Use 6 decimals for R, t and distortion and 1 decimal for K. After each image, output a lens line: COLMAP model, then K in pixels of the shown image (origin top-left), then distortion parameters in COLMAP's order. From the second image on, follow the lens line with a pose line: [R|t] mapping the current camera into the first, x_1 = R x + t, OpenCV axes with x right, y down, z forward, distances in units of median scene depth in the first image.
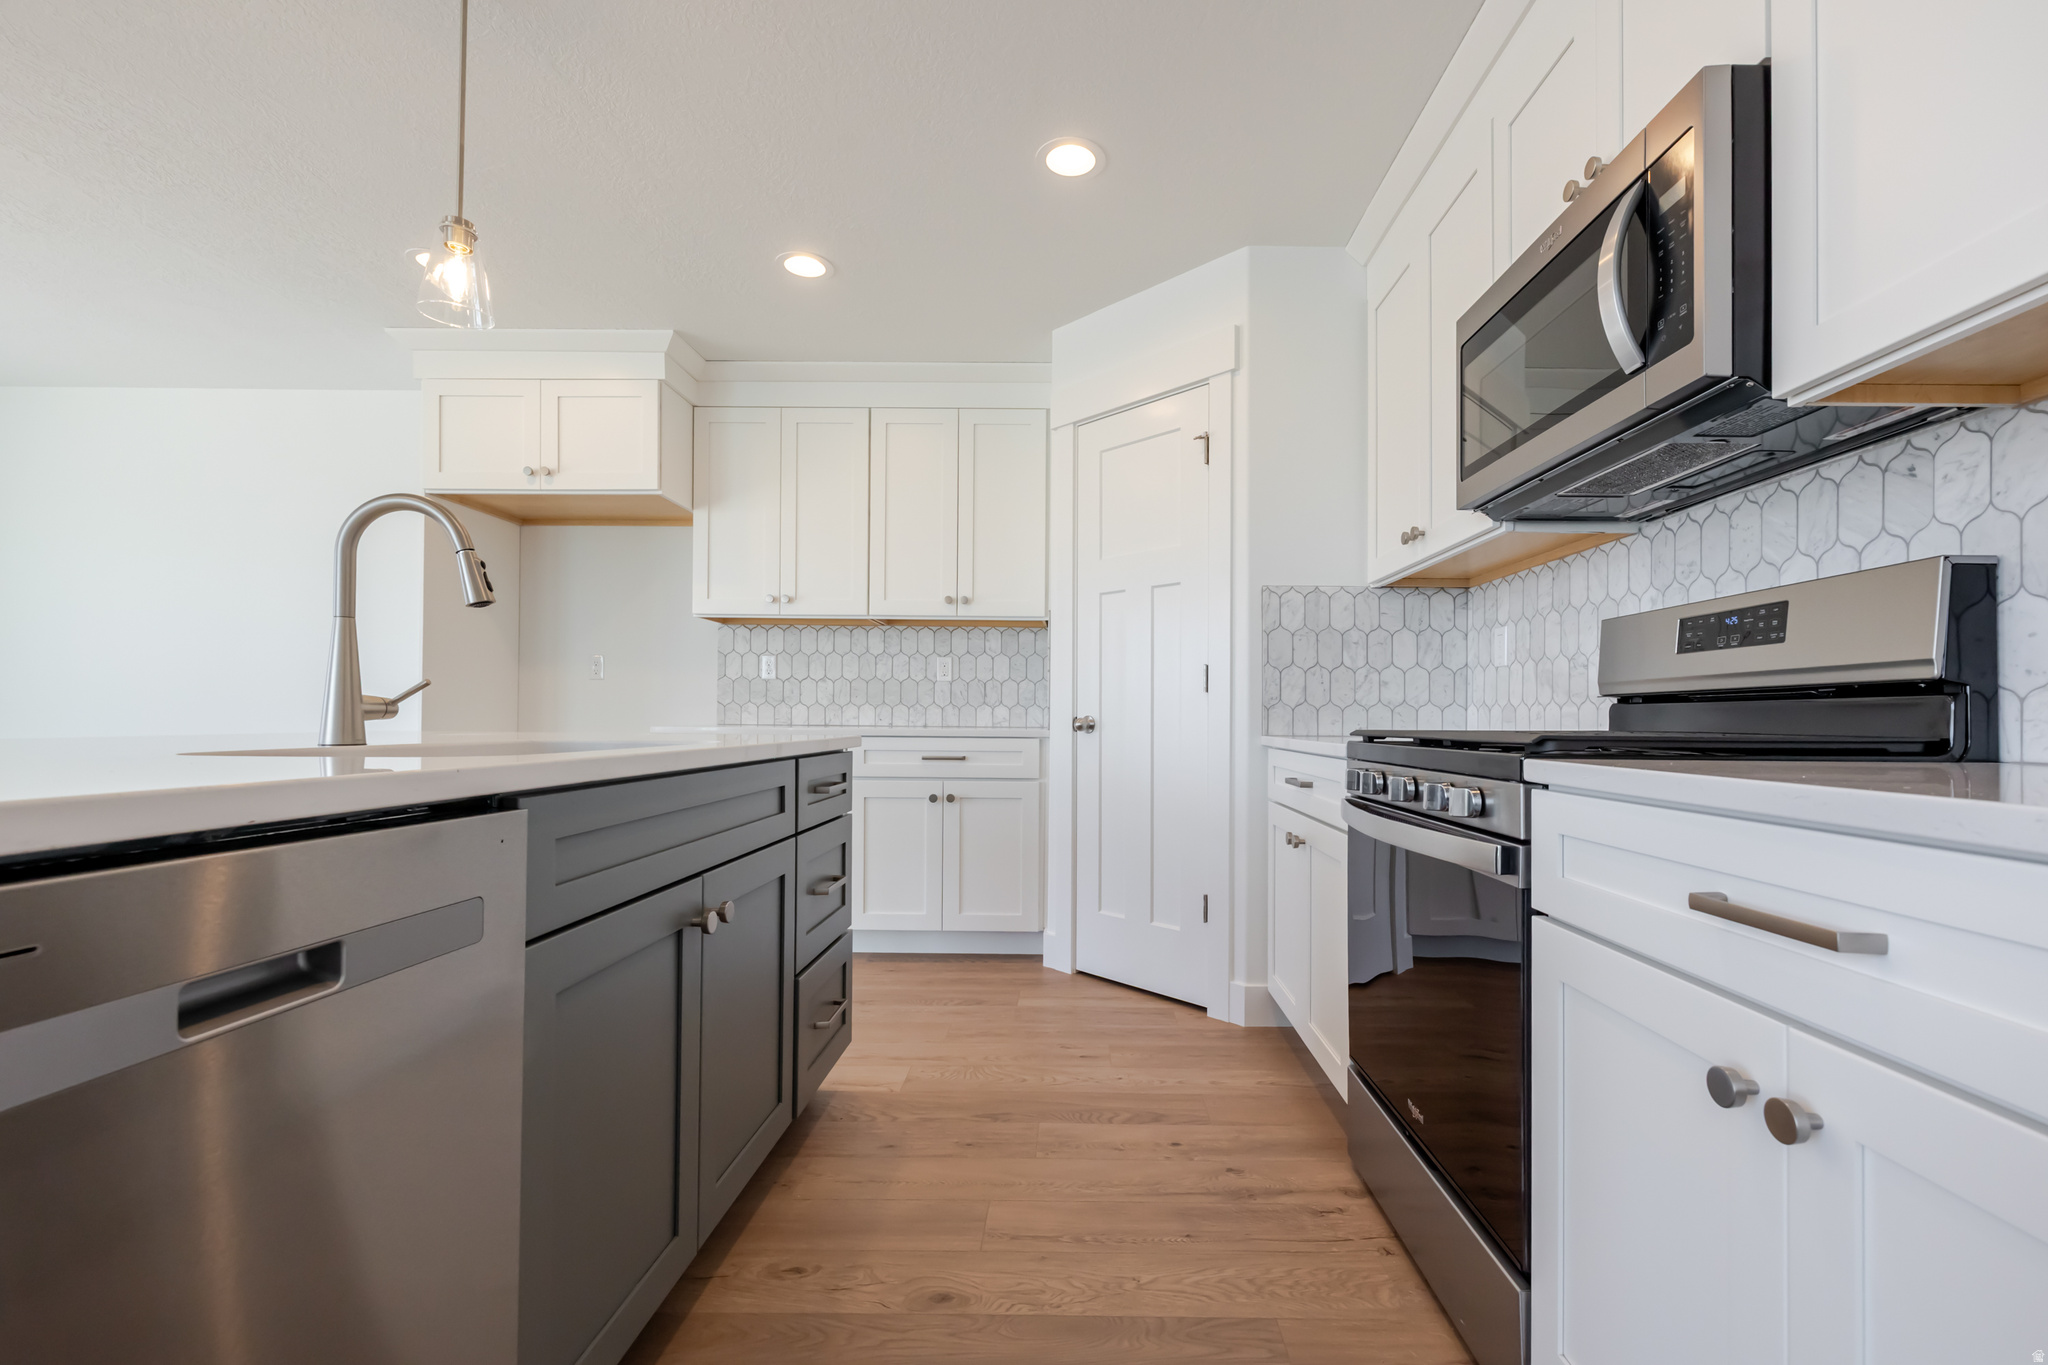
lens RADIAL K [[904.2, 0, 1027.6], [0, 904.2, 712.4], [0, 0, 1]] dist [0.009494, 0.001077]
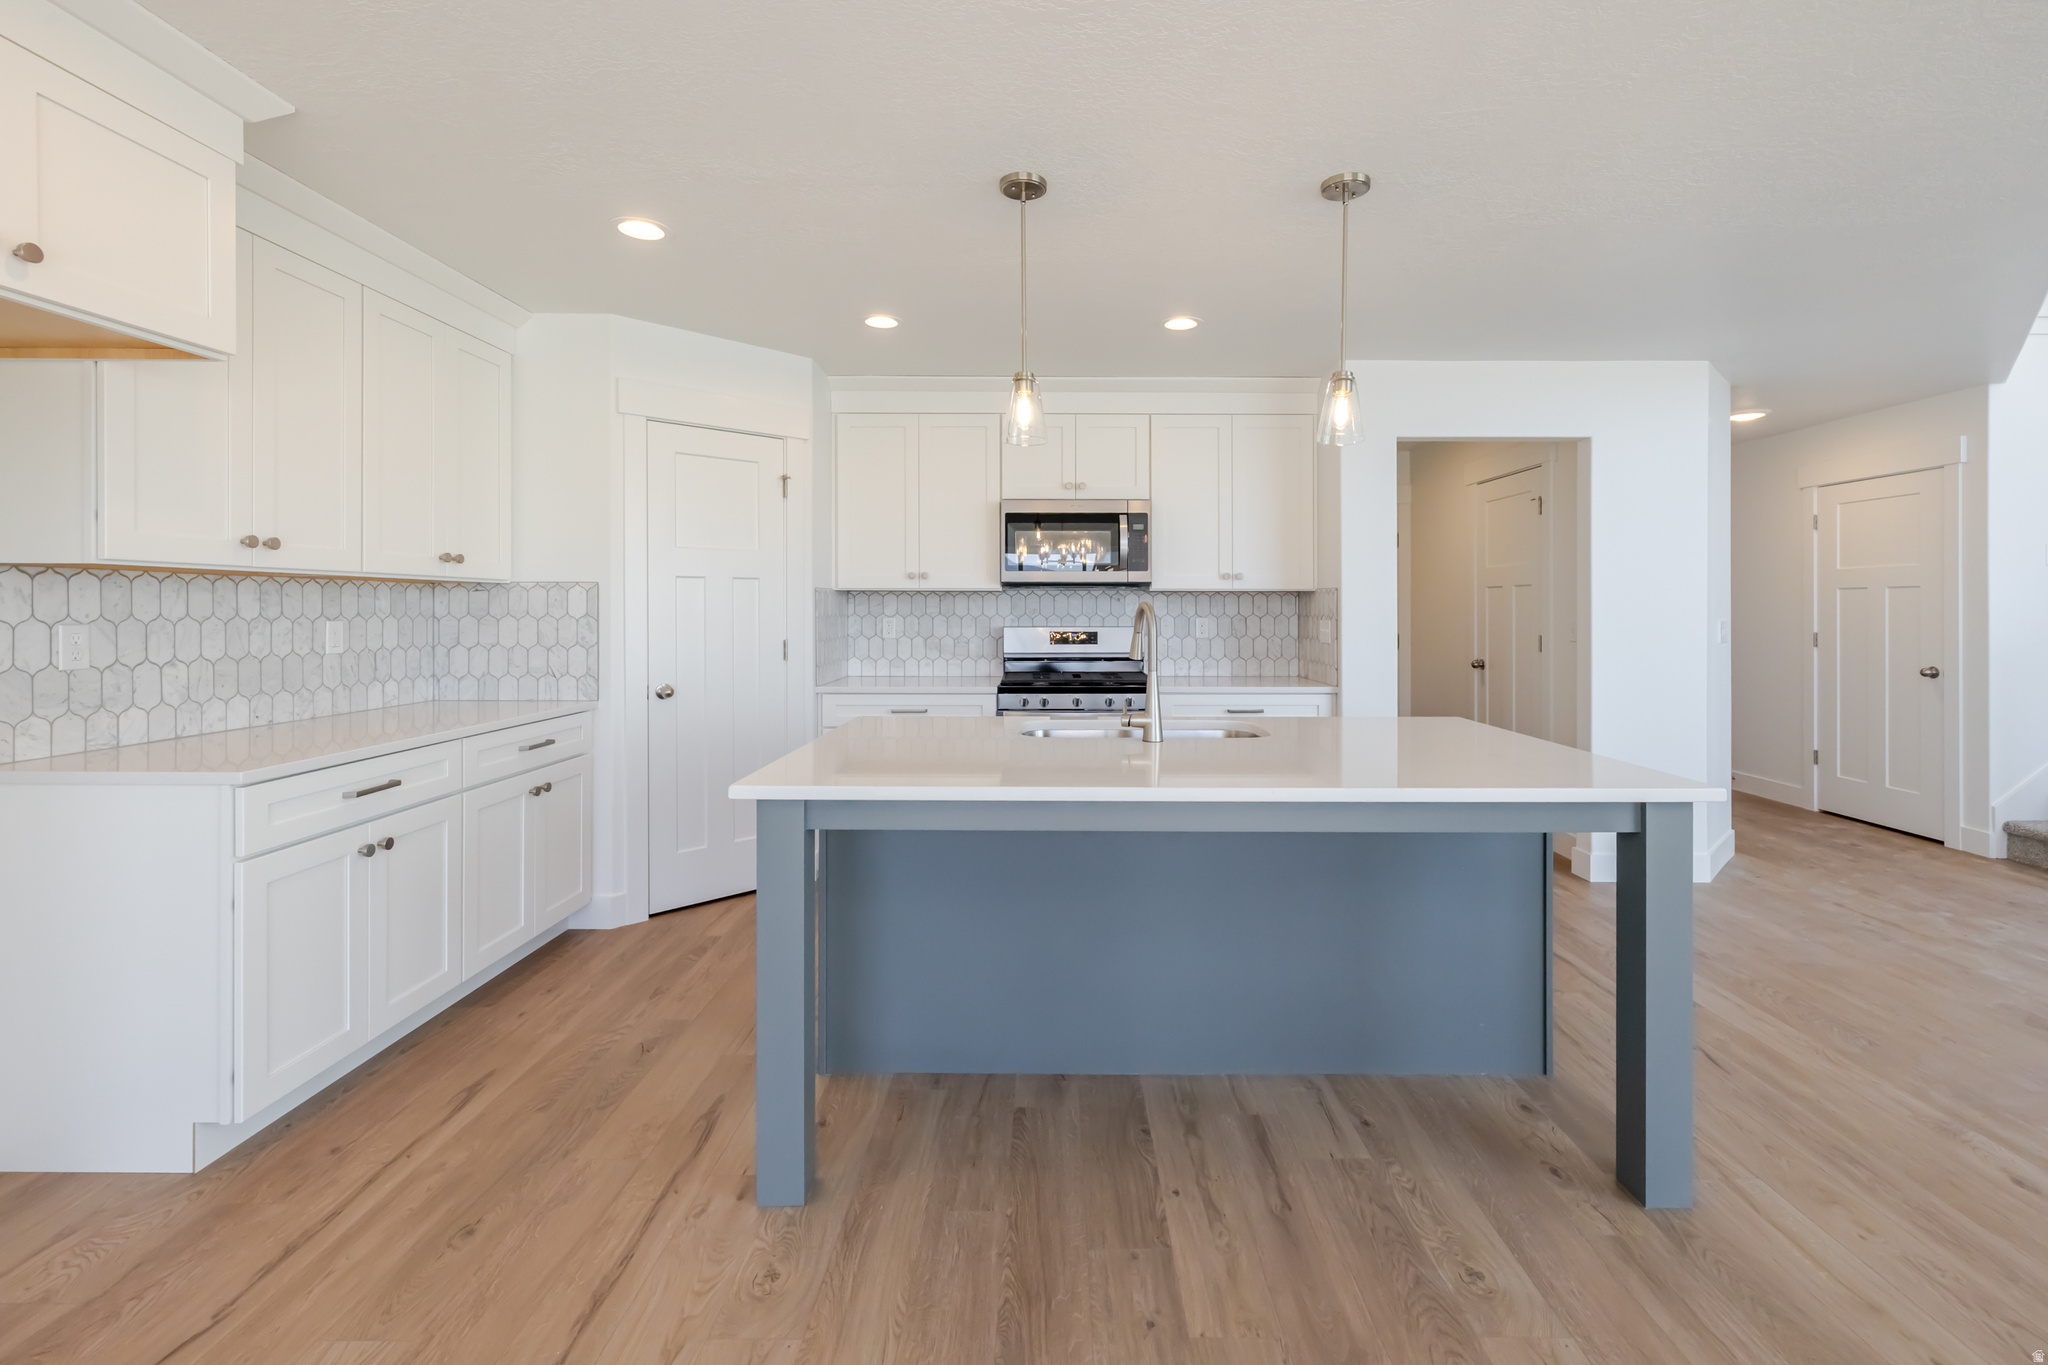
lens RADIAL K [[904.2, 0, 1098.0], [0, 904.2, 605.8], [0, 0, 1]] dist [0.009494, 0.001077]
pose [[-0.061011, -0.005043, 0.998124, -1.276384], [-0.007469, 0.999962, 0.004595, -0.119710], [-0.998109, -0.007175, -0.061046, 0.622957]]
